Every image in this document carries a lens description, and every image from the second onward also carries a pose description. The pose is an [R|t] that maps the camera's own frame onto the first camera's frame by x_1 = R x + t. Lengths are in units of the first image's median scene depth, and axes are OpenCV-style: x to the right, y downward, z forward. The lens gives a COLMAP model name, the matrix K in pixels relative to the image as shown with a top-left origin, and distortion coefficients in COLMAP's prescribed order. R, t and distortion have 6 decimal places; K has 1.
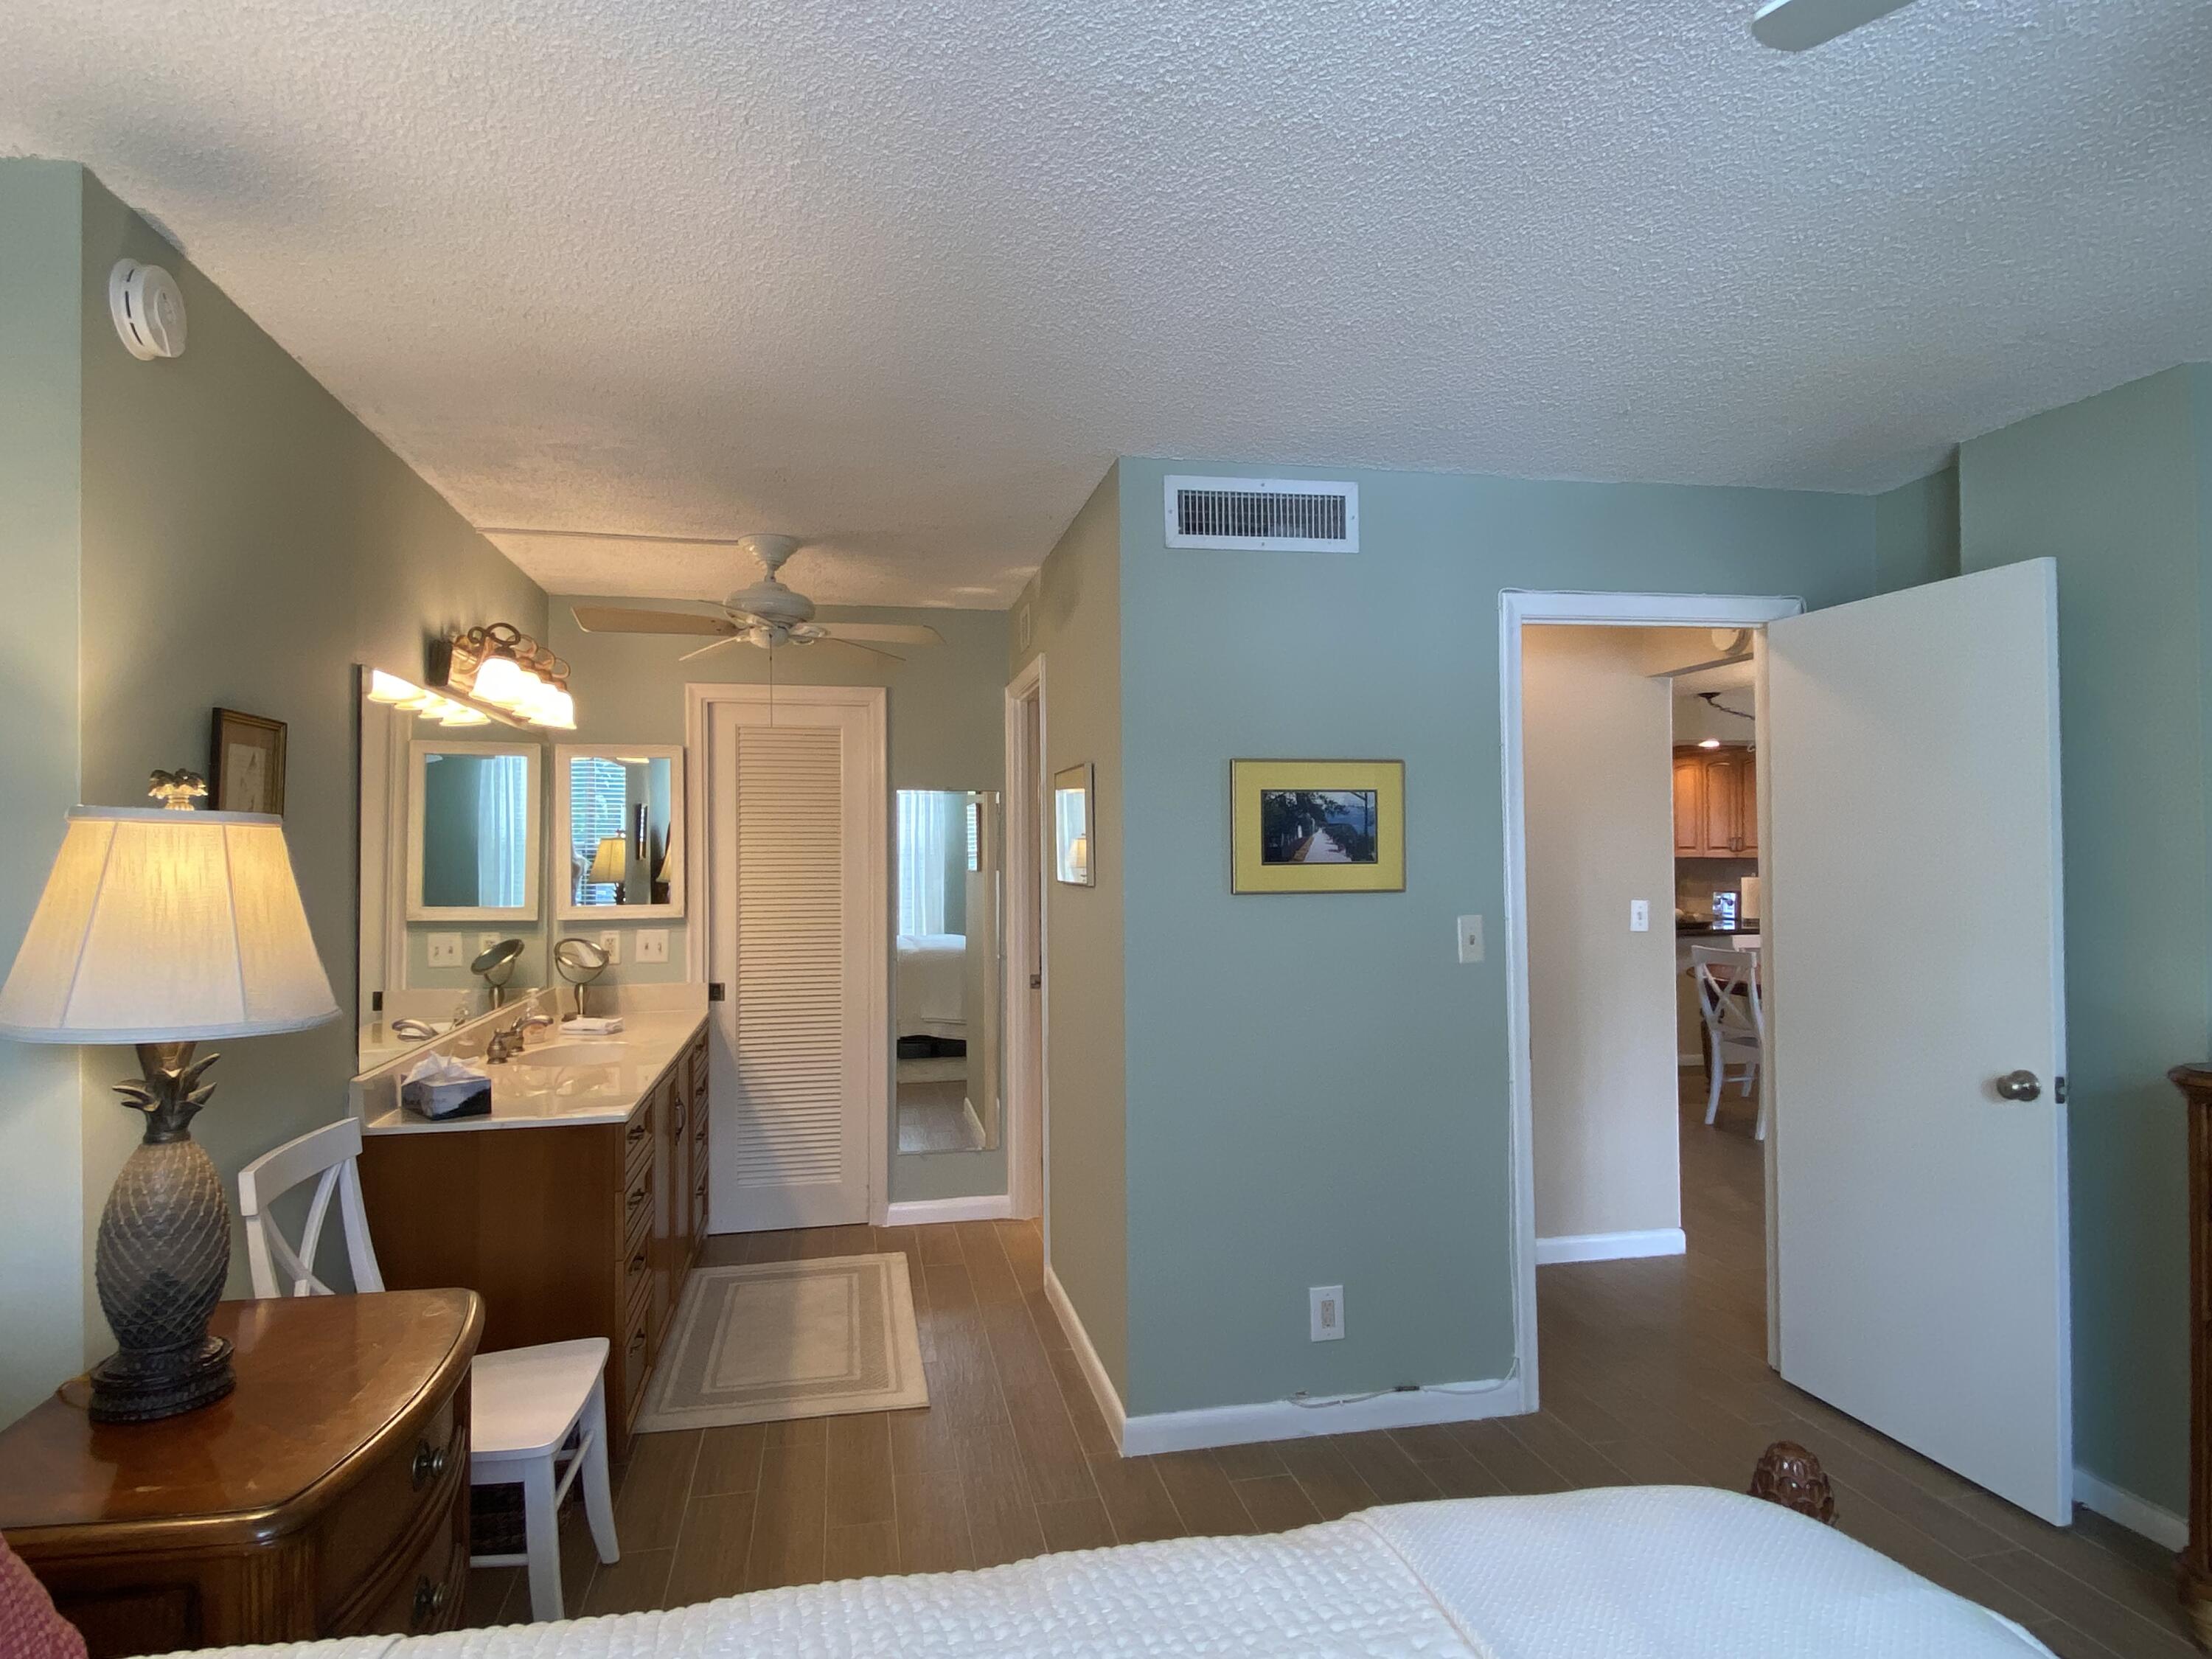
lens RADIAL K [[1233.2, 0, 1067.5], [0, 1233.2, 840.2], [0, 0, 1]] dist [0.055567, -0.000805]
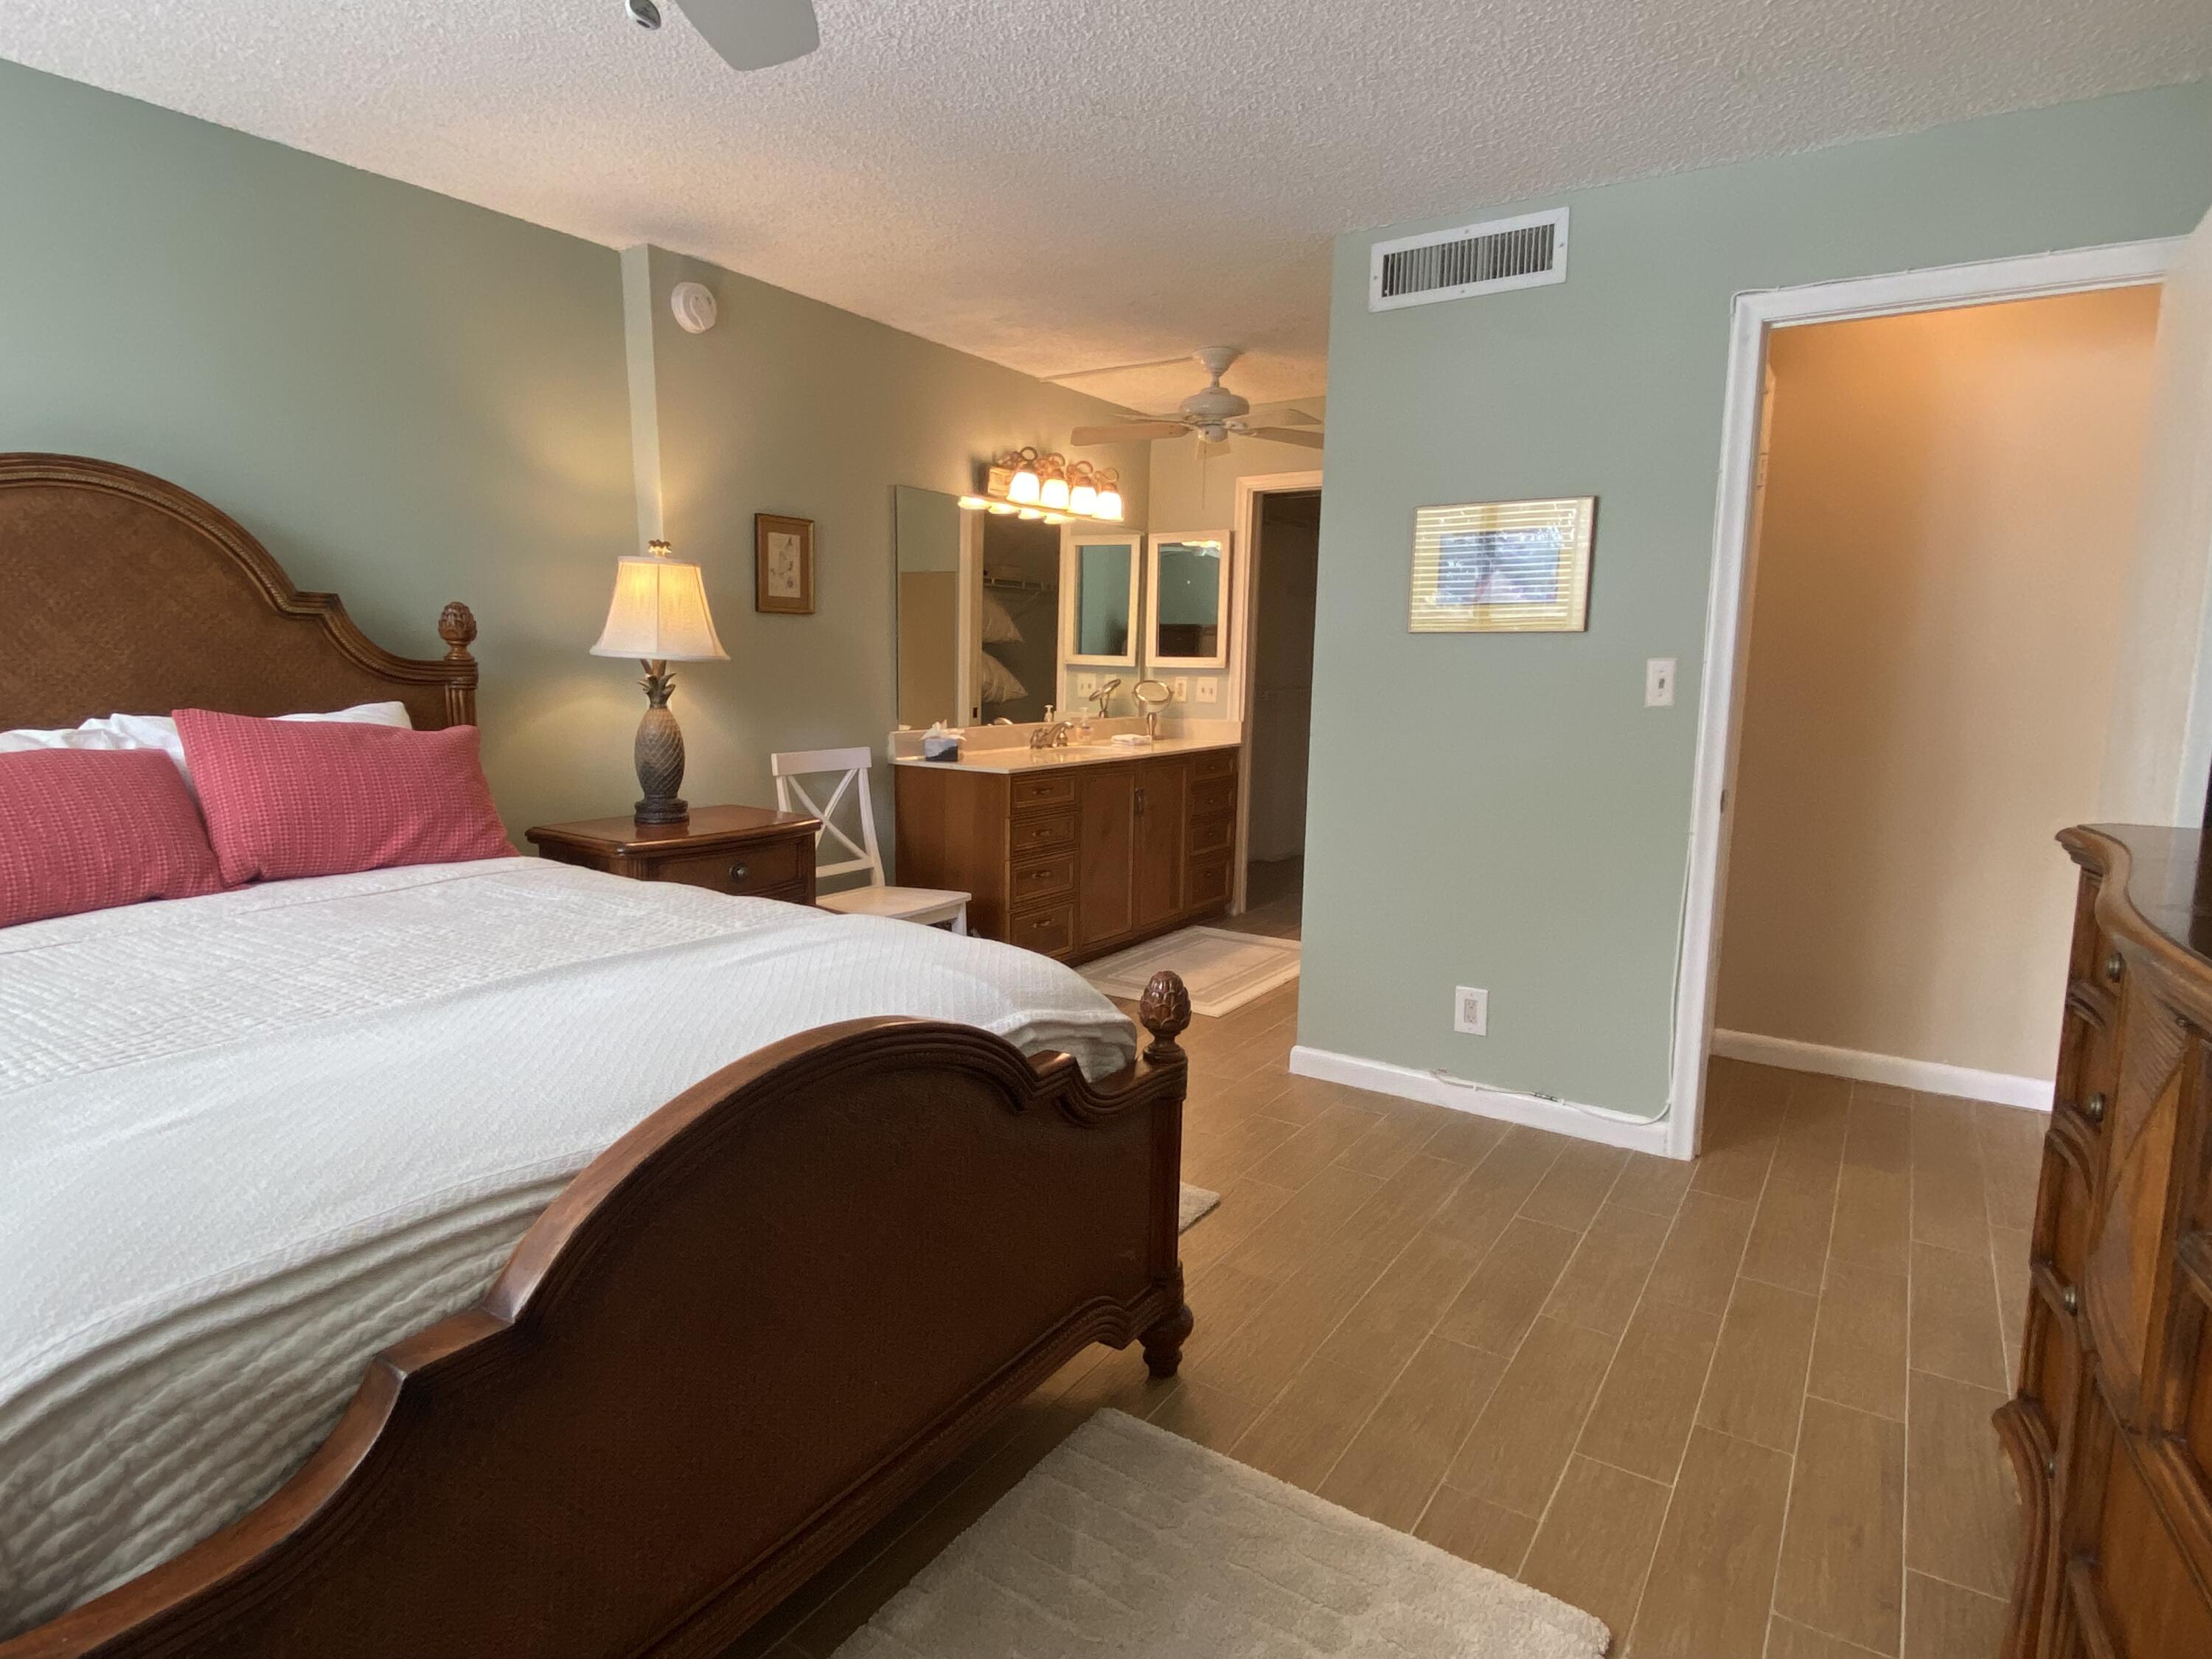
lens RADIAL K [[1202.5, 0, 1091.8], [0, 1202.5, 840.7], [0, 0, 1]] dist [0.057336, -0.060651]
pose [[0.710726, 0.124312, -0.692398, 0.571342], [-0.015429, 0.986780, 0.161327, 0.046897], [0.703300, -0.103976, 0.703249, 0.007372]]
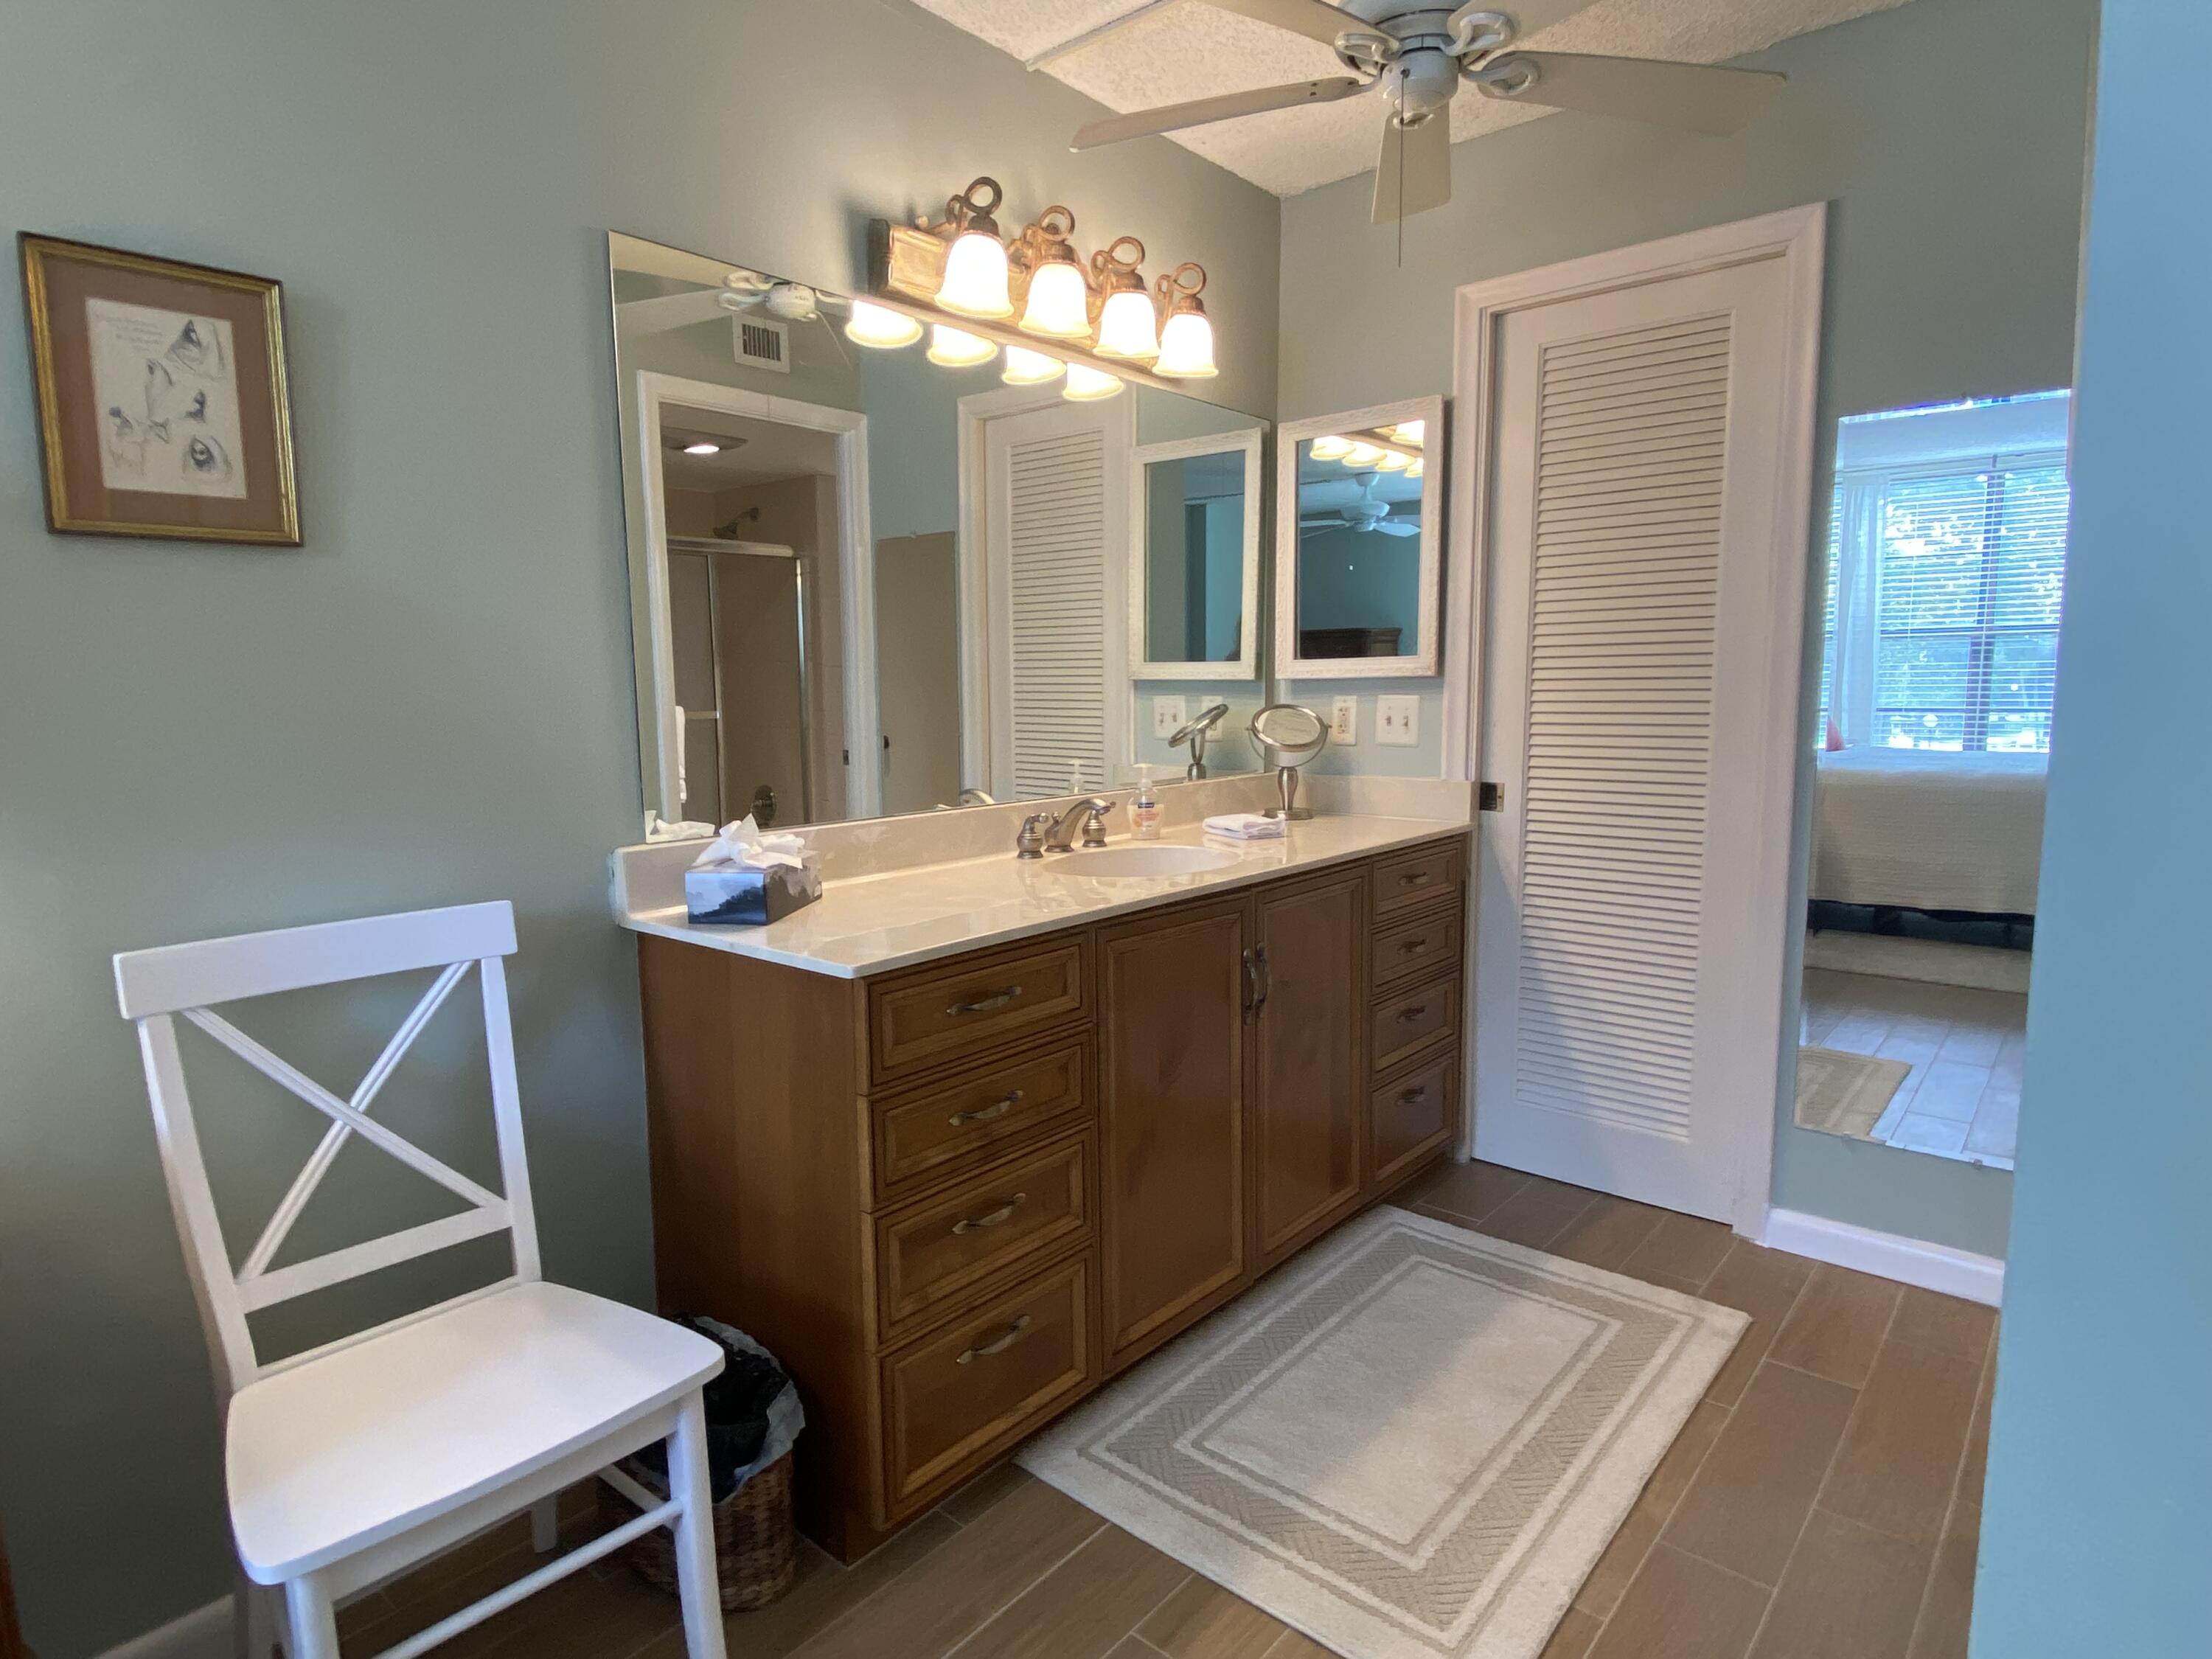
lens RADIAL K [[1202.5, 0, 1091.8], [0, 1202.5, 840.7], [0, 0, 1]] dist [0.057336, -0.060651]
pose [[0.614441, 0.098388, -0.782804, 0.092147], [0.017274, 0.990278, 0.138023, 0.068683], [0.788774, -0.098329, 0.606768, 0.566413]]
